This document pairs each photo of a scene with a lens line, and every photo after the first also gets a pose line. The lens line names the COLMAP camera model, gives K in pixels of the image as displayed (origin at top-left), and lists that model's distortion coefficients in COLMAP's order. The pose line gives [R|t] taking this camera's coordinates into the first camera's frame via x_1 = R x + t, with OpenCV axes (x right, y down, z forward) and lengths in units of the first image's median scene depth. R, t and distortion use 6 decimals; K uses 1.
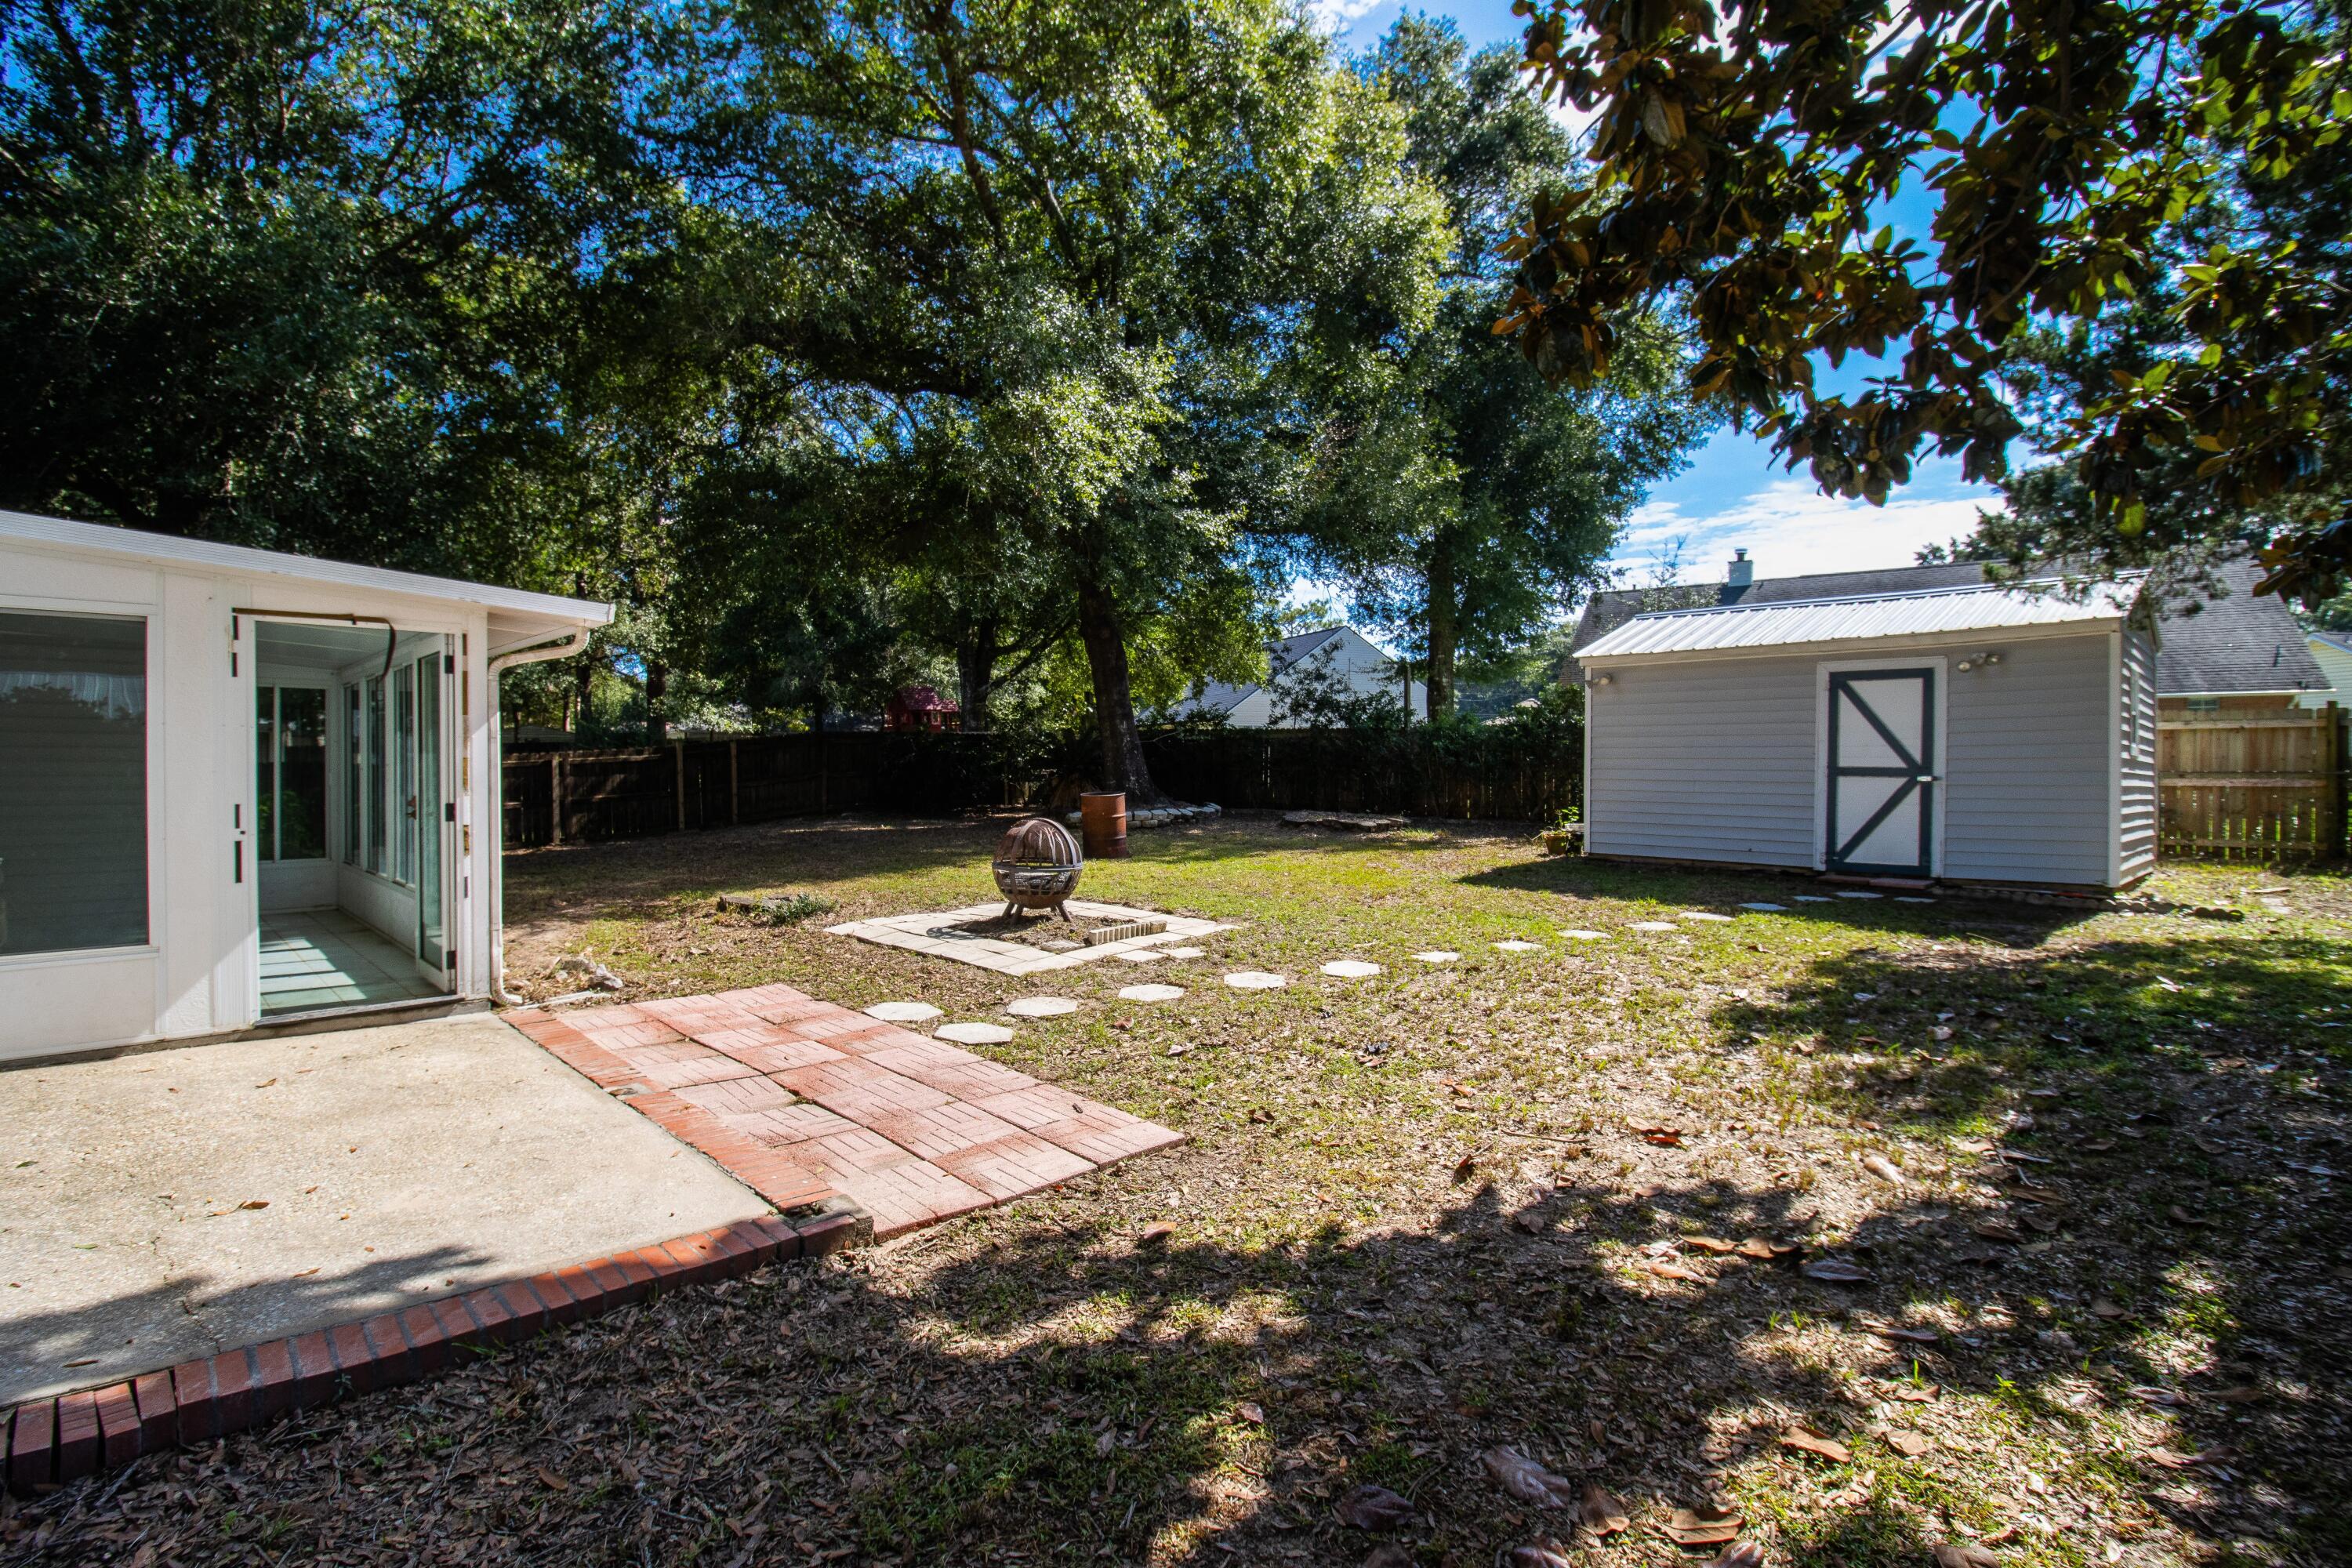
lens RADIAL K [[1063.2, 0, 1151.2], [0, 1063.2, 777.0], [0, 0, 1]] dist [0.000737, -0.012476]
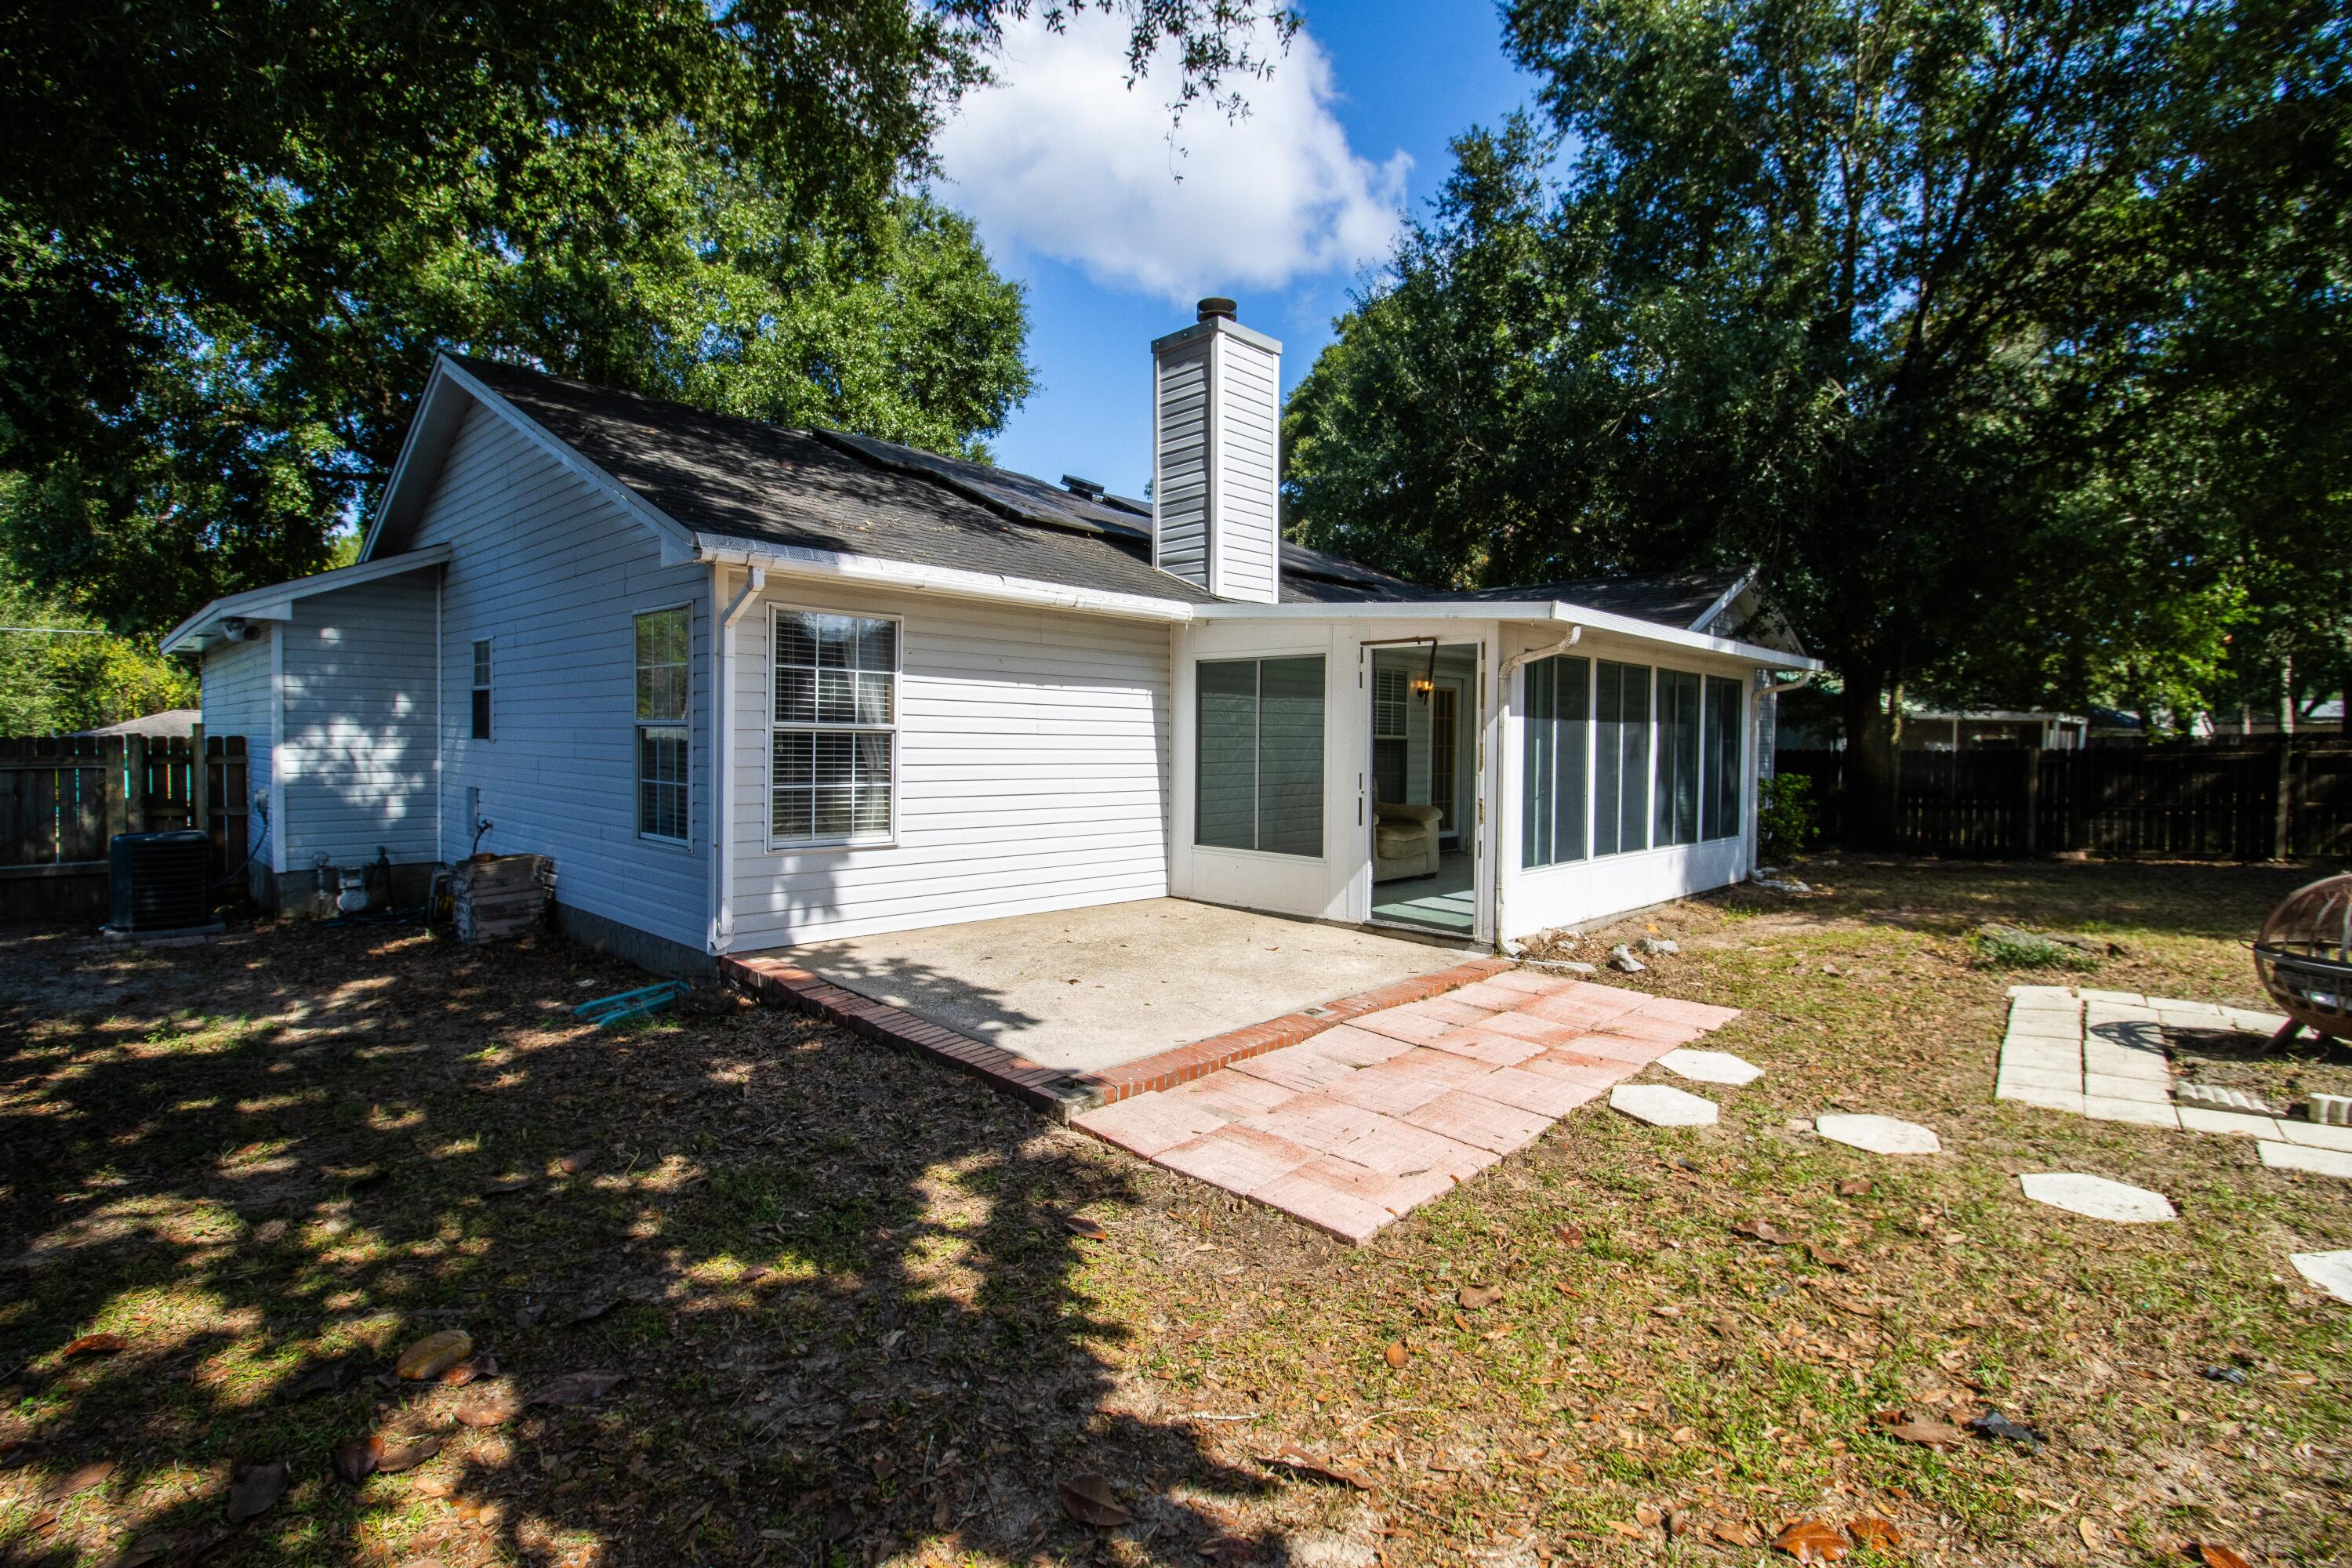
lens RADIAL K [[1107.2, 0, 1184.3], [0, 1107.2, 767.9], [0, 0, 1]] dist [0.003302, -0.014736]
pose [[0.029064, 0.027772, -0.999192, 0.725074], [-0.024941, 0.999323, 0.027050, -0.018507], [0.999266, 0.024135, 0.029737, 0.735328]]
